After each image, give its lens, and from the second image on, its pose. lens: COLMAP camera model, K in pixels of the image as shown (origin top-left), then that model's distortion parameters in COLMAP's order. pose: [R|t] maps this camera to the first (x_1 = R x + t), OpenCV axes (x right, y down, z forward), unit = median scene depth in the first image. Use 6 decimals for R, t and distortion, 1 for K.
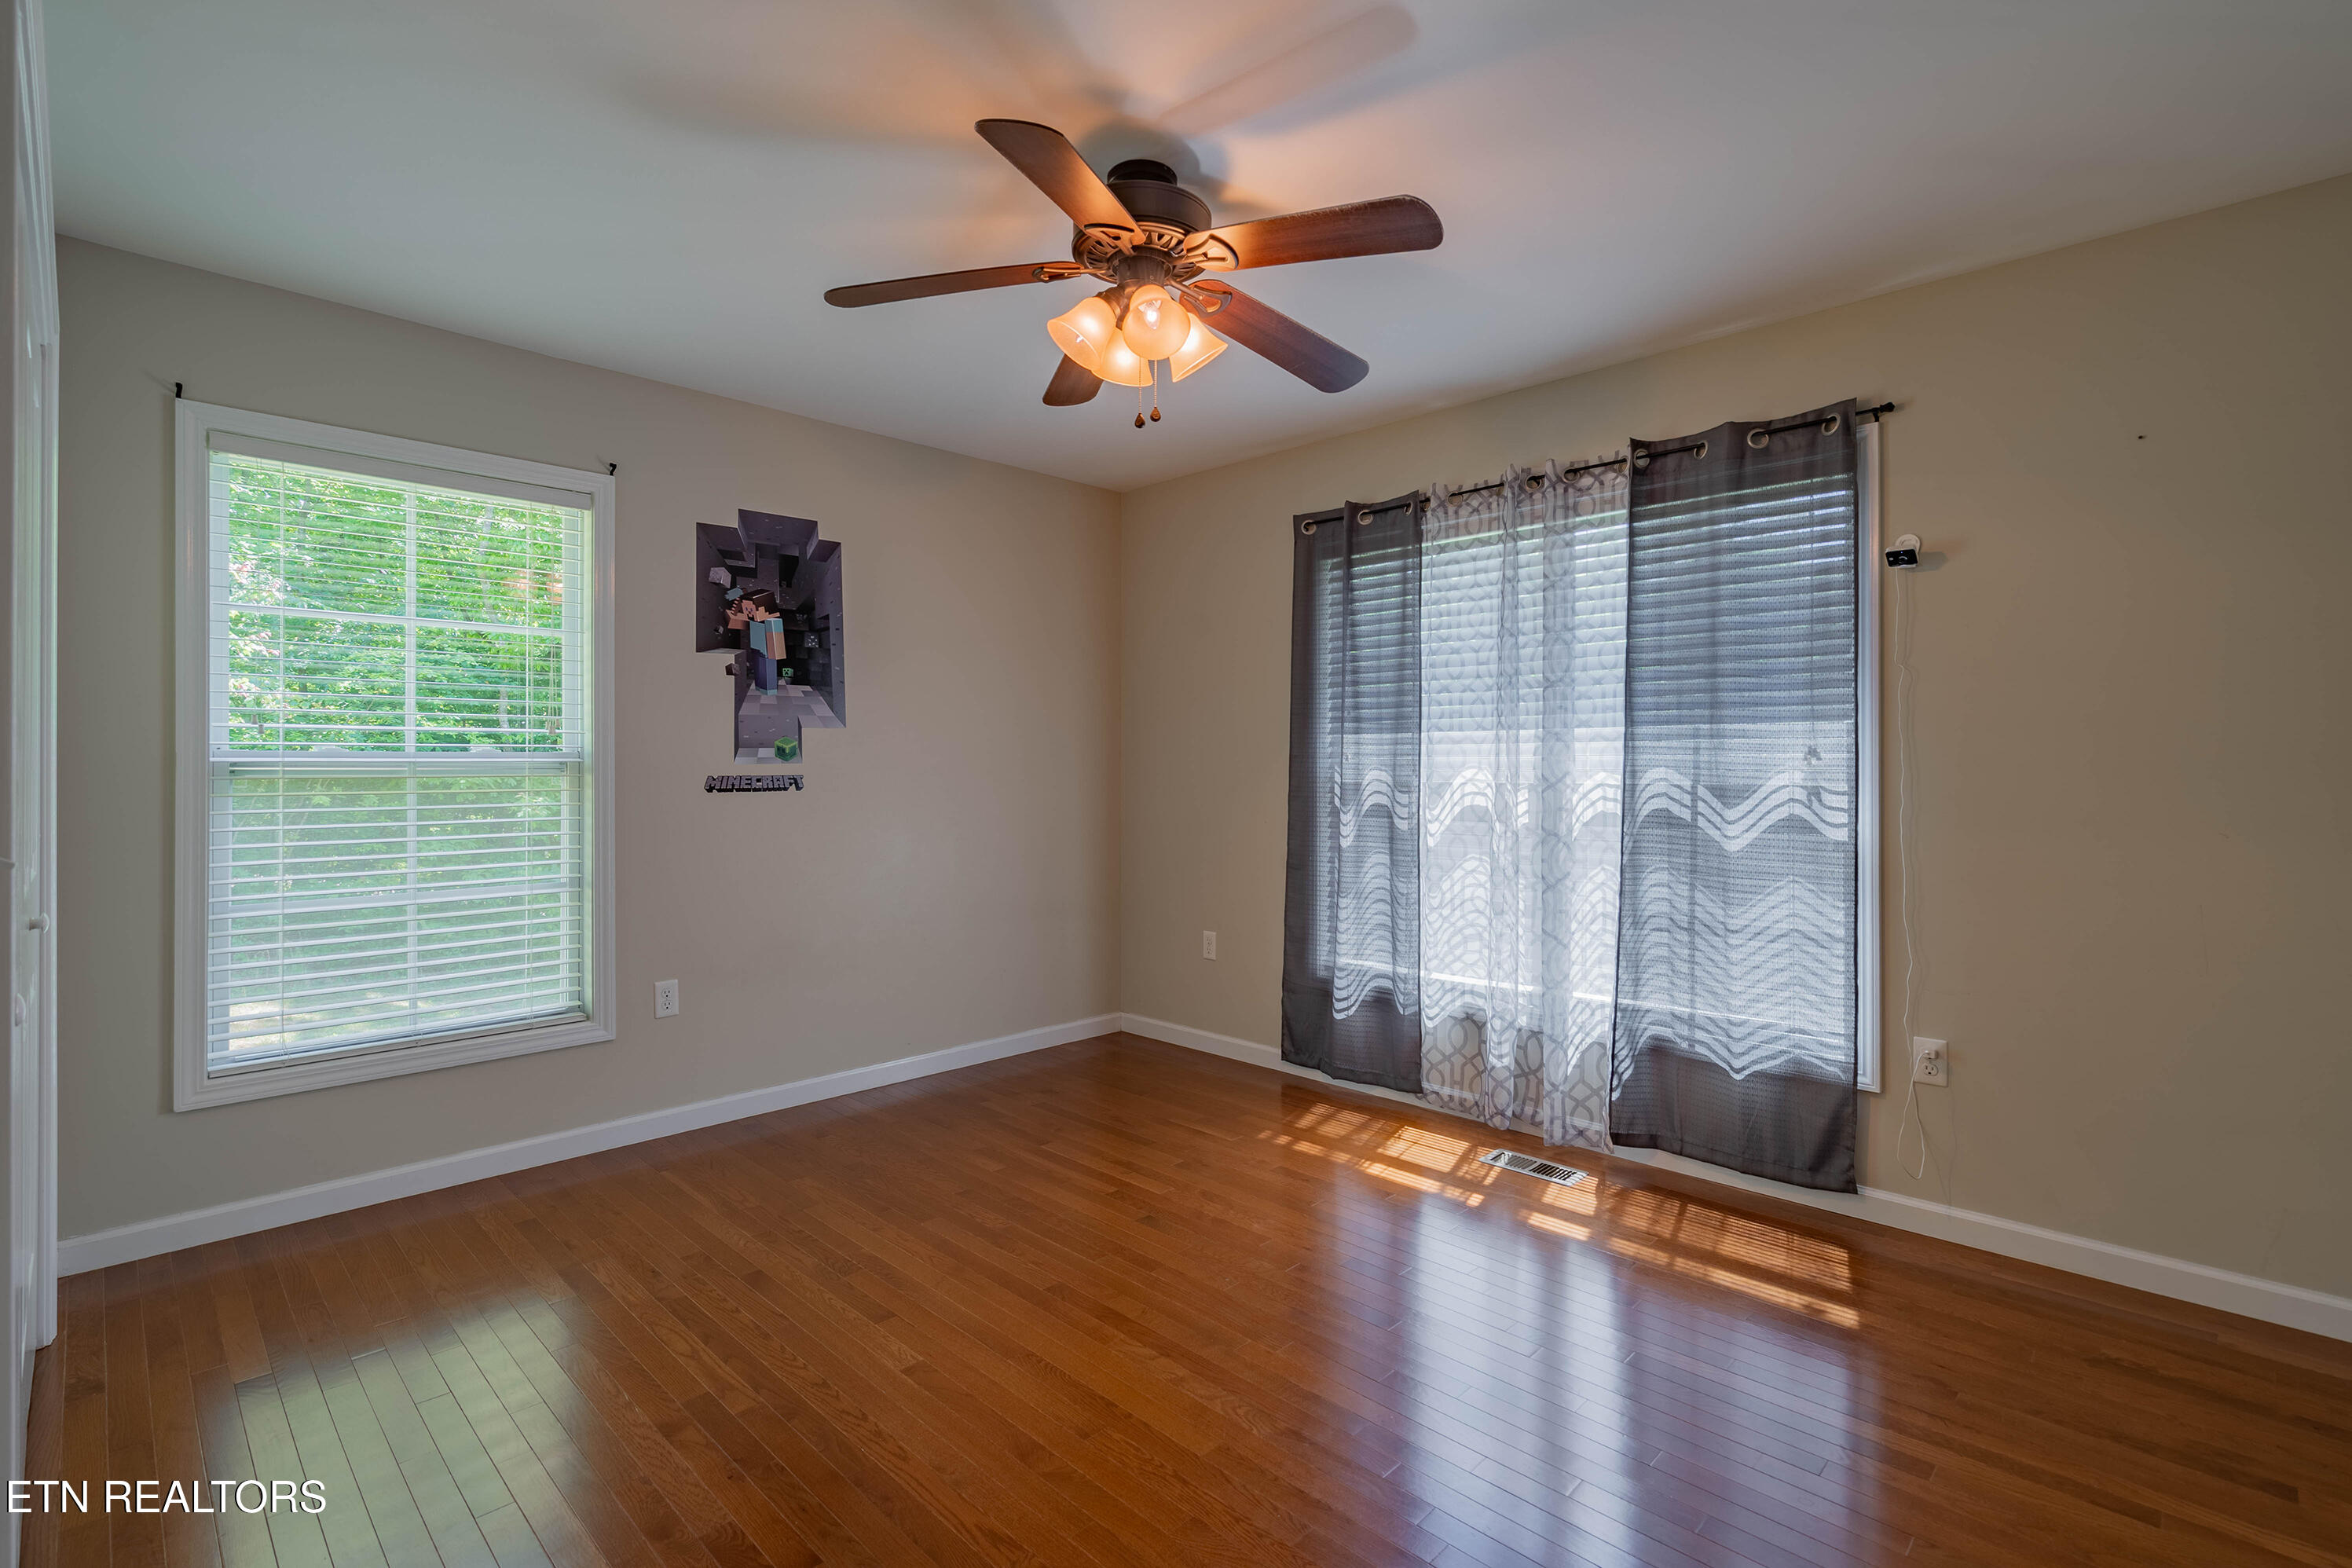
lens RADIAL K [[1091.7, 0, 1193.7], [0, 1091.7, 759.5], [0, 0, 1]] dist [0.000453, 0.002147]
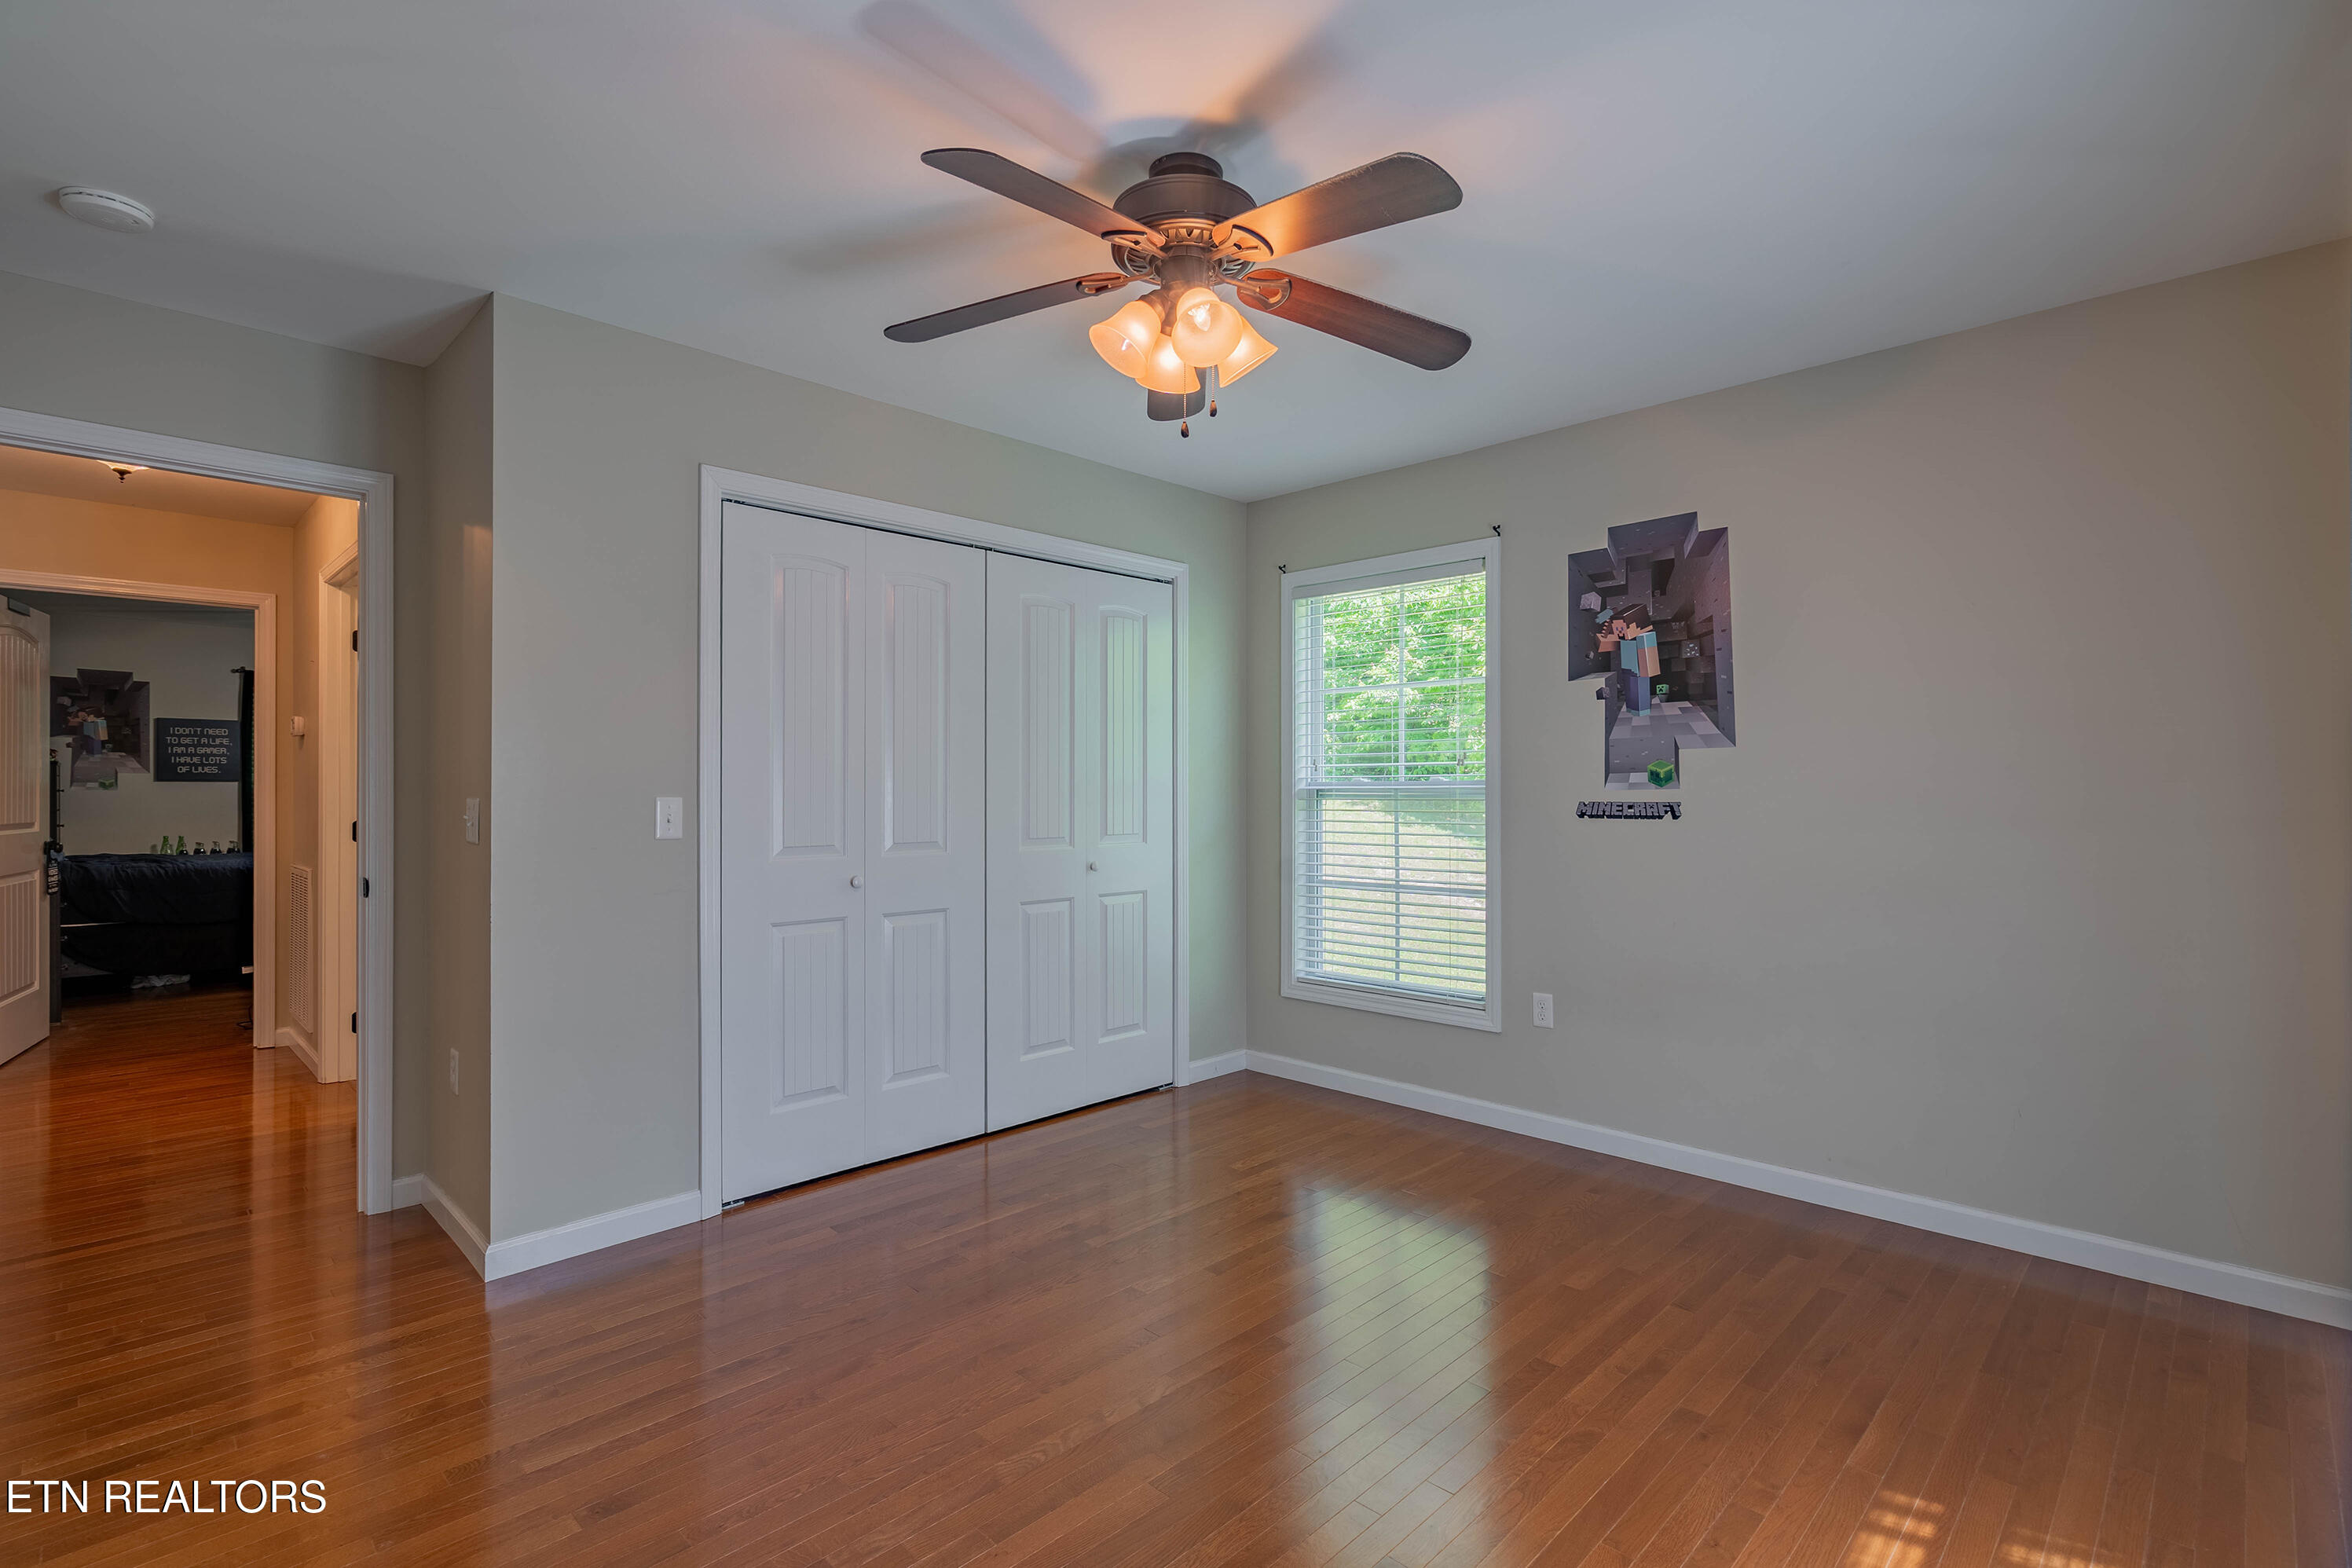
lens RADIAL K [[1091.7, 0, 1173.8], [0, 1091.7, 787.0], [0, 0, 1]] dist [0.000453, 0.002147]
pose [[-0.003580, -0.001603, -0.999992, 0.552467], [0.006923, 0.999975, -0.001628, 0.000525], [0.999970, -0.006929, -0.003569, 0.610076]]
